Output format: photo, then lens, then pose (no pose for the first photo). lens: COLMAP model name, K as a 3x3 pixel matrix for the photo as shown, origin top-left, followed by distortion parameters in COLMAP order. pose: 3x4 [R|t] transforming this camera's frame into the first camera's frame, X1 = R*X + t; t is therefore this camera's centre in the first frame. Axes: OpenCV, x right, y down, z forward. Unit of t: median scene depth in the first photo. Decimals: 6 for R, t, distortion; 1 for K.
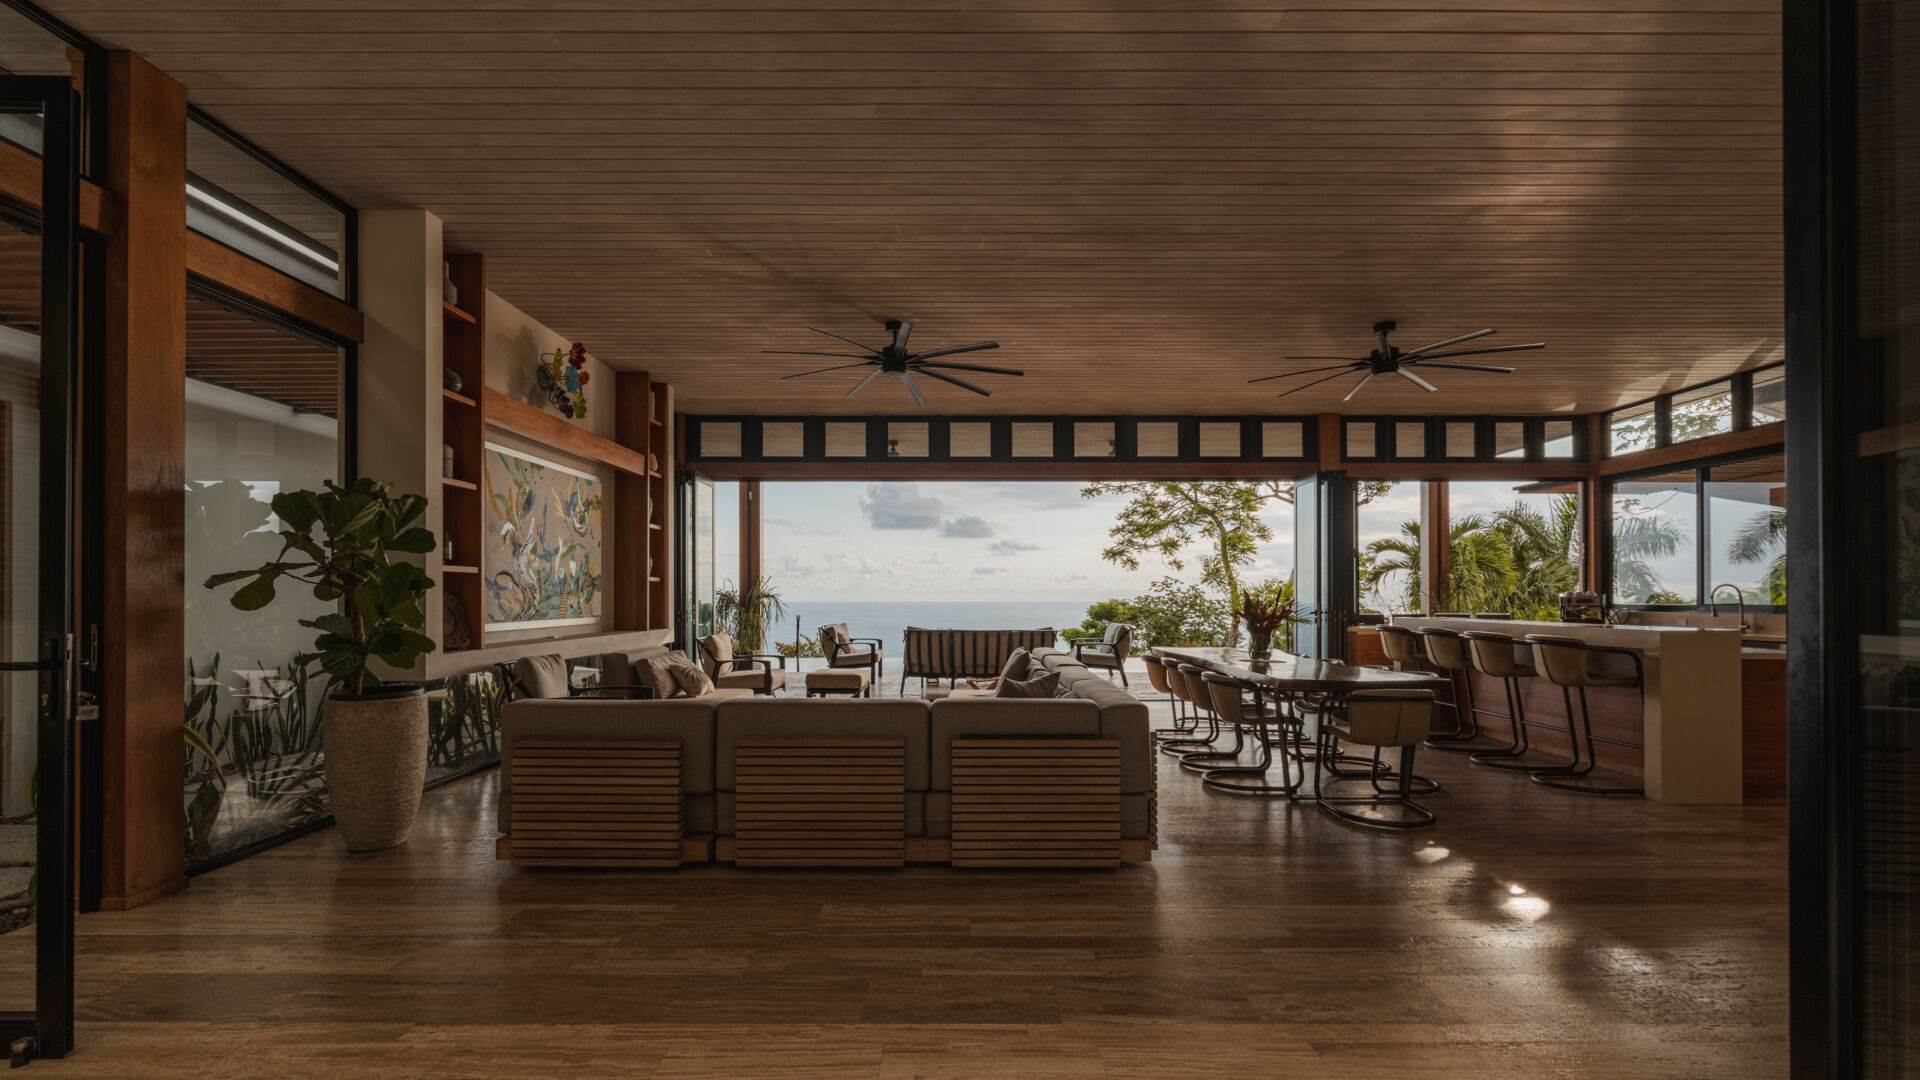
lens RADIAL K [[790.3, 0, 965.8], [0, 790.3, 590.9], [0, 0, 1]] dist [-0.002002, -0.000002]
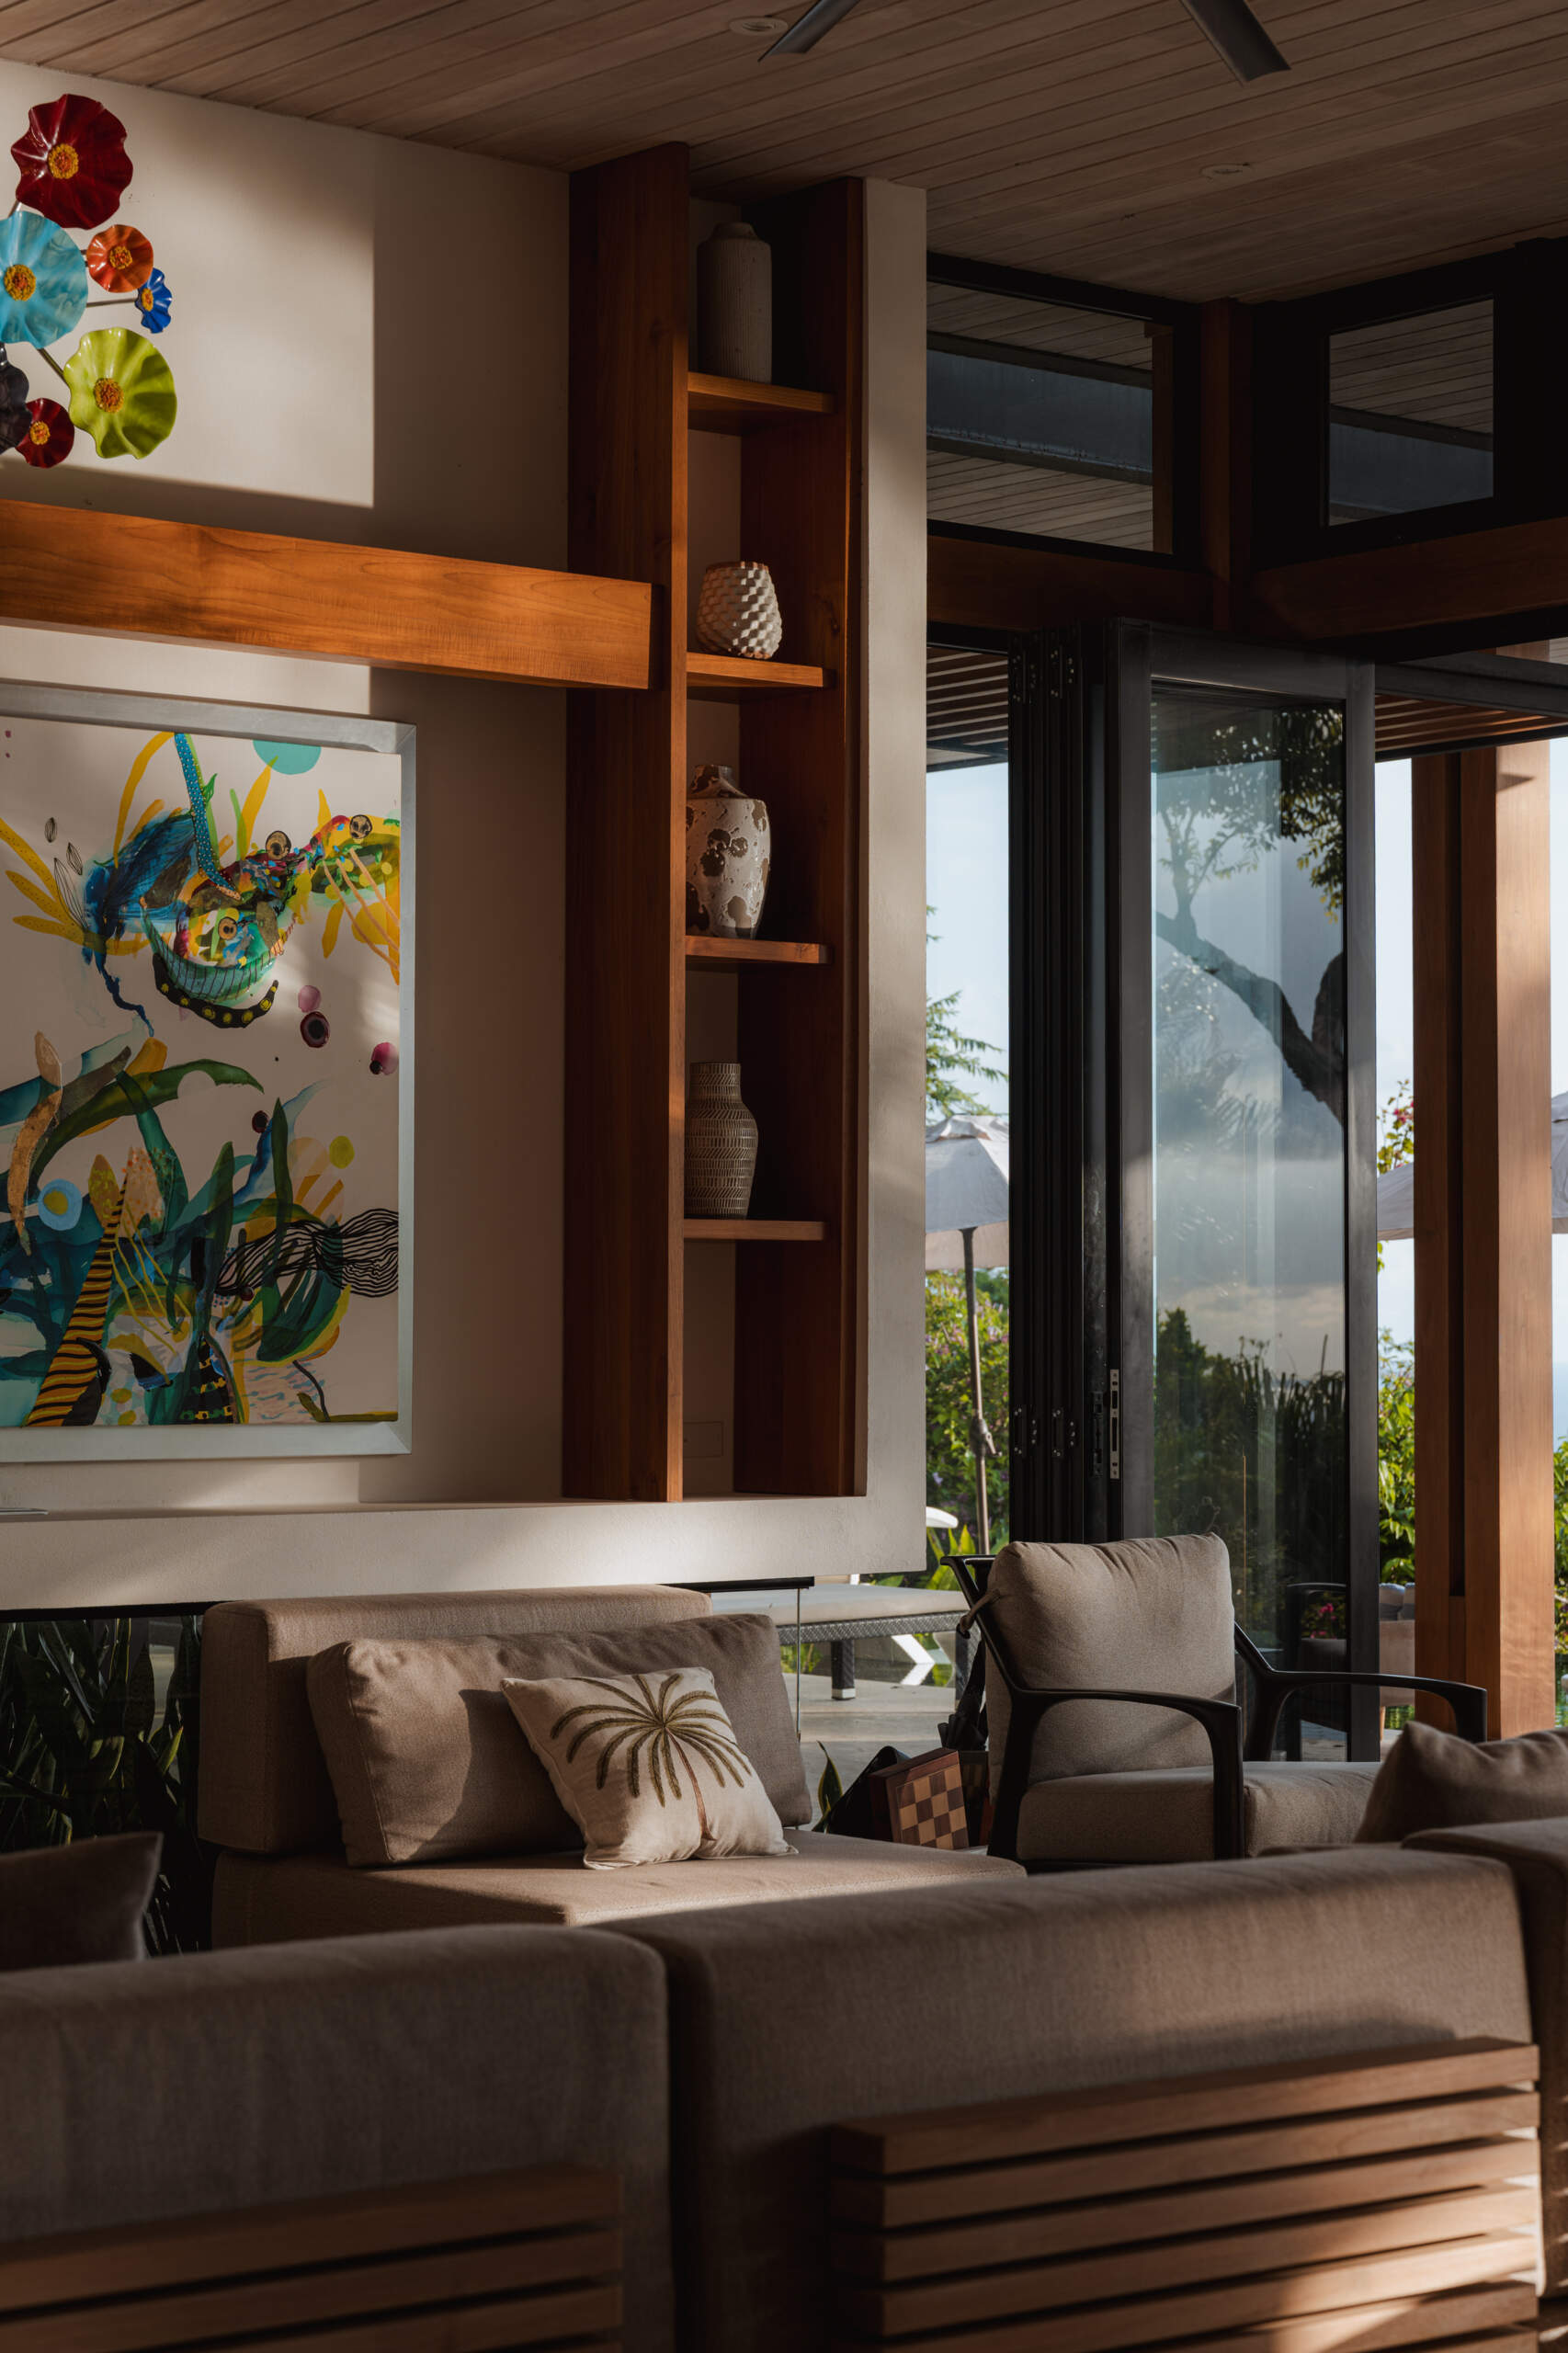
lens RADIAL K [[4674.5, 0, 784.0], [0, 4674.5, 1176.5], [0, 0, 1]] dist [0.023953, -0.220549]
pose [[0.636322, -0.022599, -0.771093, 0.572417], [0.002283, 0.999622, -0.027413, 0.003749], [0.771421, 0.015683, 0.636132, 0.365602]]
